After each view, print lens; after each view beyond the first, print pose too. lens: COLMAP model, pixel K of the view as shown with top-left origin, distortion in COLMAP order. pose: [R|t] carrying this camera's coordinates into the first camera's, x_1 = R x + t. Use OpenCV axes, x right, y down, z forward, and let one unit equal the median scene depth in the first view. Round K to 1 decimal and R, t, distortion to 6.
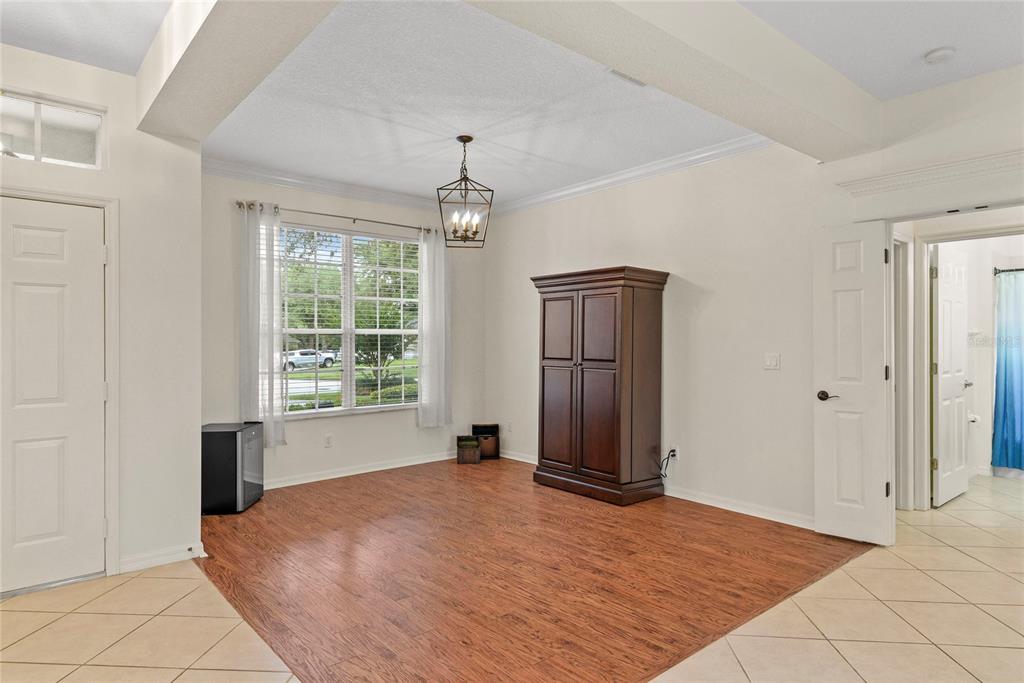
lens RADIAL K [[590.2, 0, 512.0], [0, 590.2, 341.5], [0, 0, 1]] dist [0.022933, -0.003030]
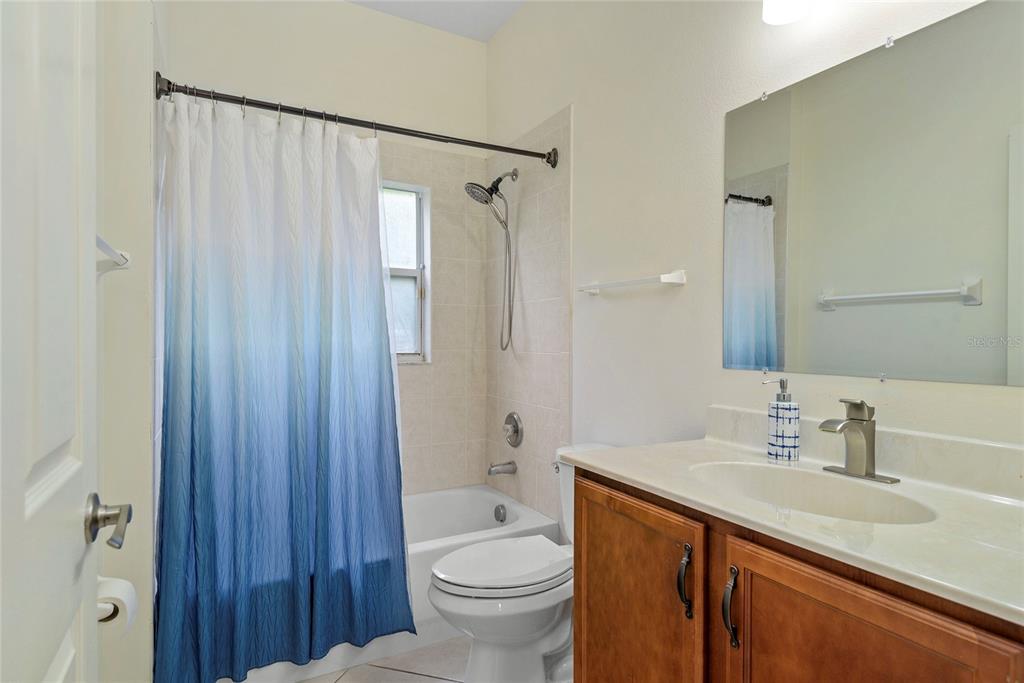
lens RADIAL K [[546.9, 0, 512.0], [0, 546.9, 341.5], [0, 0, 1]] dist [0.000047, -0.000125]
pose [[0.213487, -0.002022, 0.976944, 0.720545], [-0.004118, 0.999987, 0.002970, 0.025207], [-0.976937, -0.004657, 0.213476, 0.967367]]
